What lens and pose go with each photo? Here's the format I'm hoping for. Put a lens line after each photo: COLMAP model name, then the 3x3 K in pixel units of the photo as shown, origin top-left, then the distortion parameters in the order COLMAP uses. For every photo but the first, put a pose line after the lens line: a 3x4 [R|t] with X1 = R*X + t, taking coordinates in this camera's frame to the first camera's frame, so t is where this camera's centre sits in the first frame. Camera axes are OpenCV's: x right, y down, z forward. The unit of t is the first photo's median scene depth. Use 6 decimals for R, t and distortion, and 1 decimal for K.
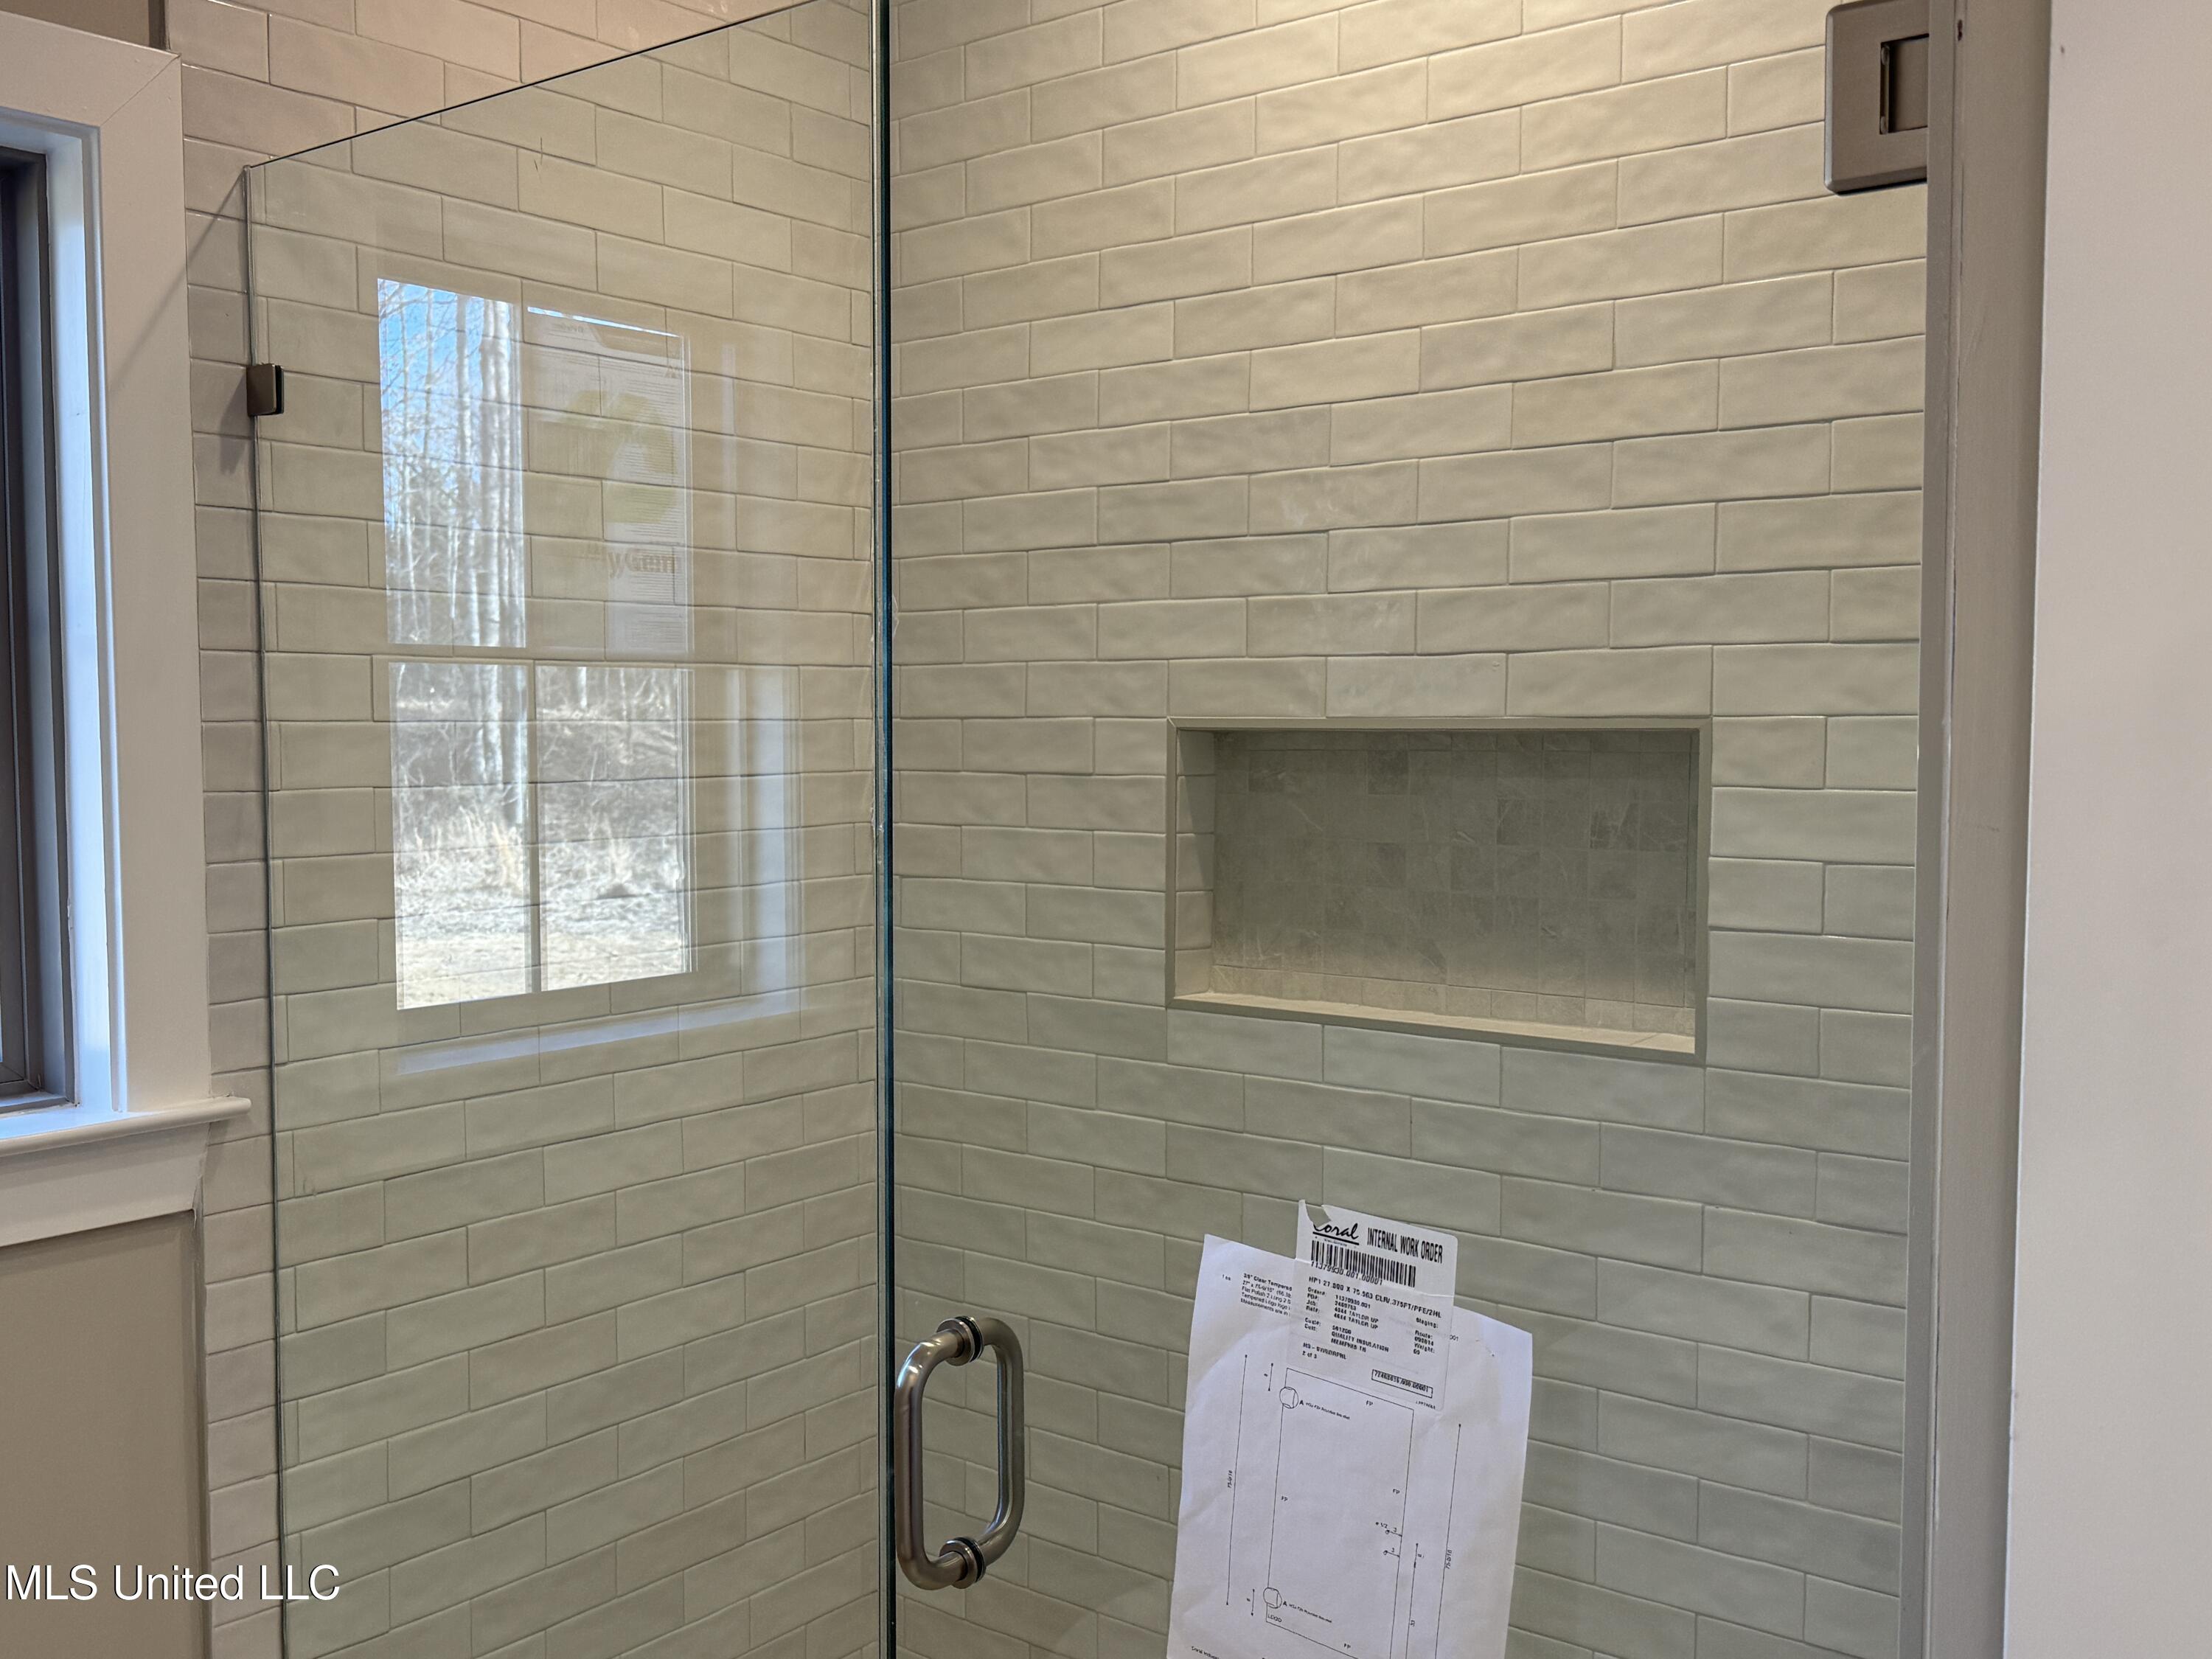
lens RADIAL K [[2239.4, 0, 1102.6], [0, 2239.4, 838.7], [0, 0, 1]] dist [0.003478, -0.009430]
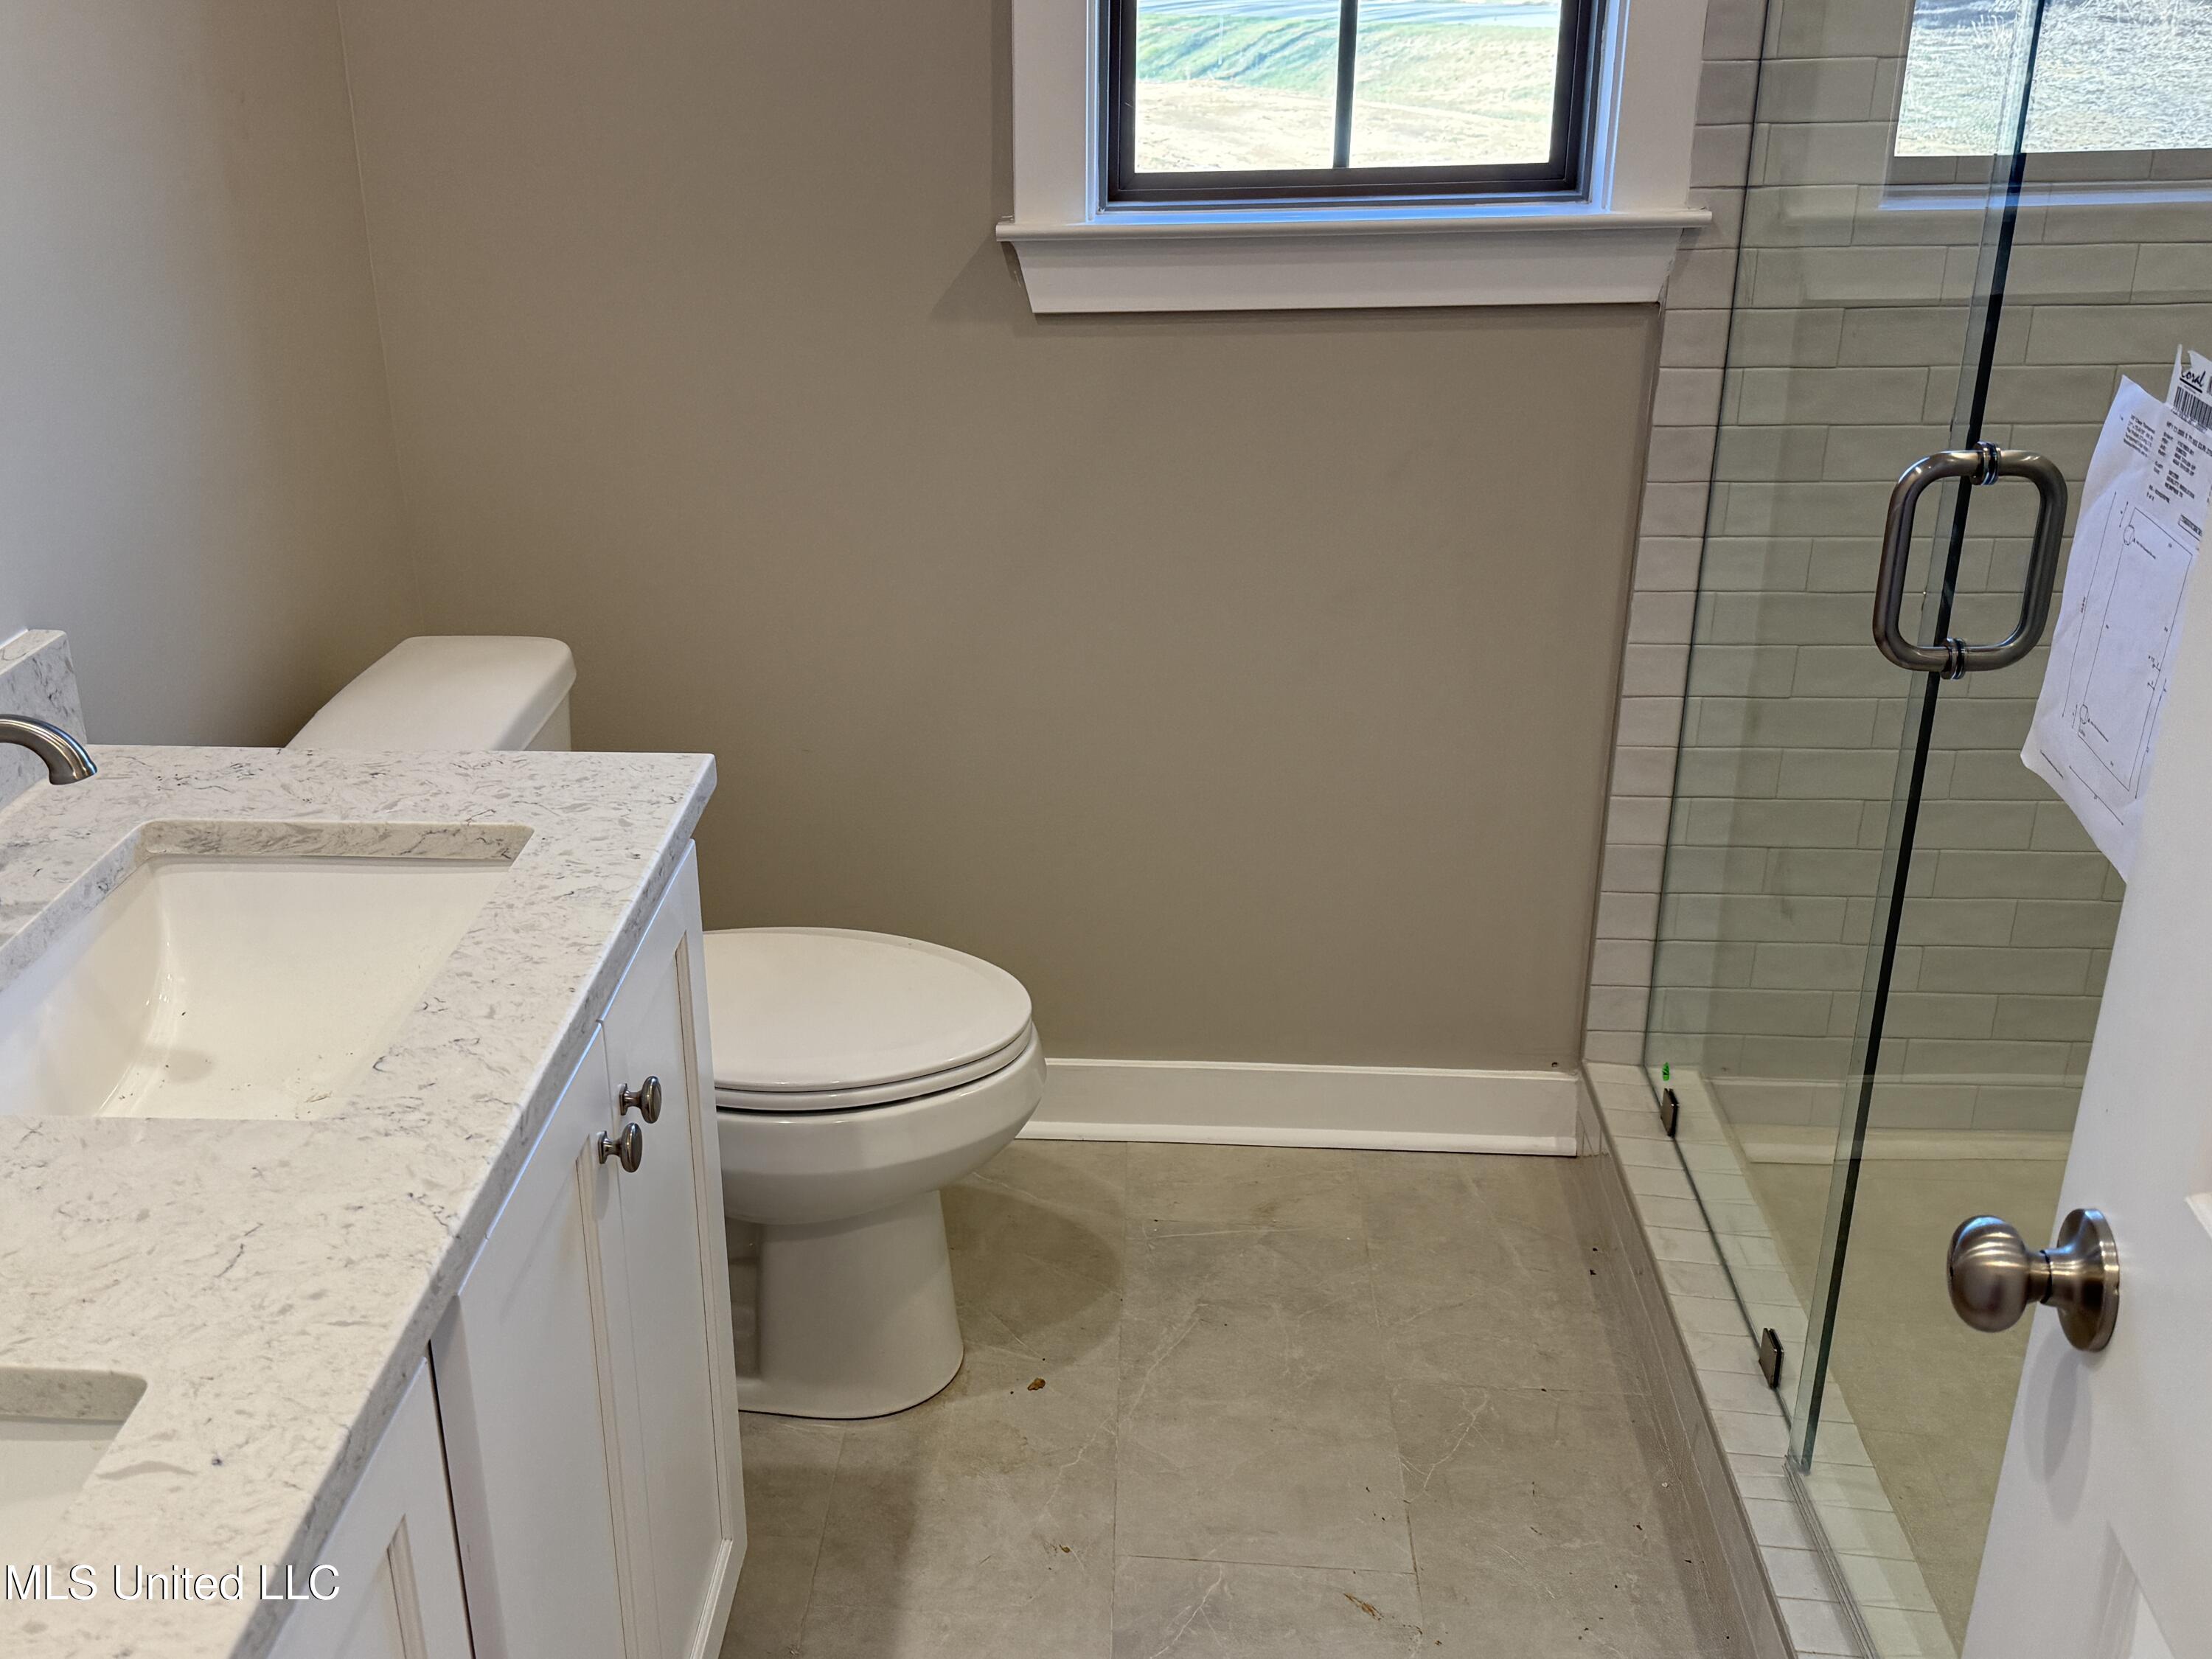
lens RADIAL K [[2239.4, 0, 1102.6], [0, 2239.4, 838.7], [0, 0, 1]] dist [0.003478, -0.009430]
pose [[0.656633, 0.295926, -0.693730, 0.311843], [-0.039491, 0.932038, 0.360203, 0.013343], [0.753176, -0.209125, 0.623693, -0.028261]]
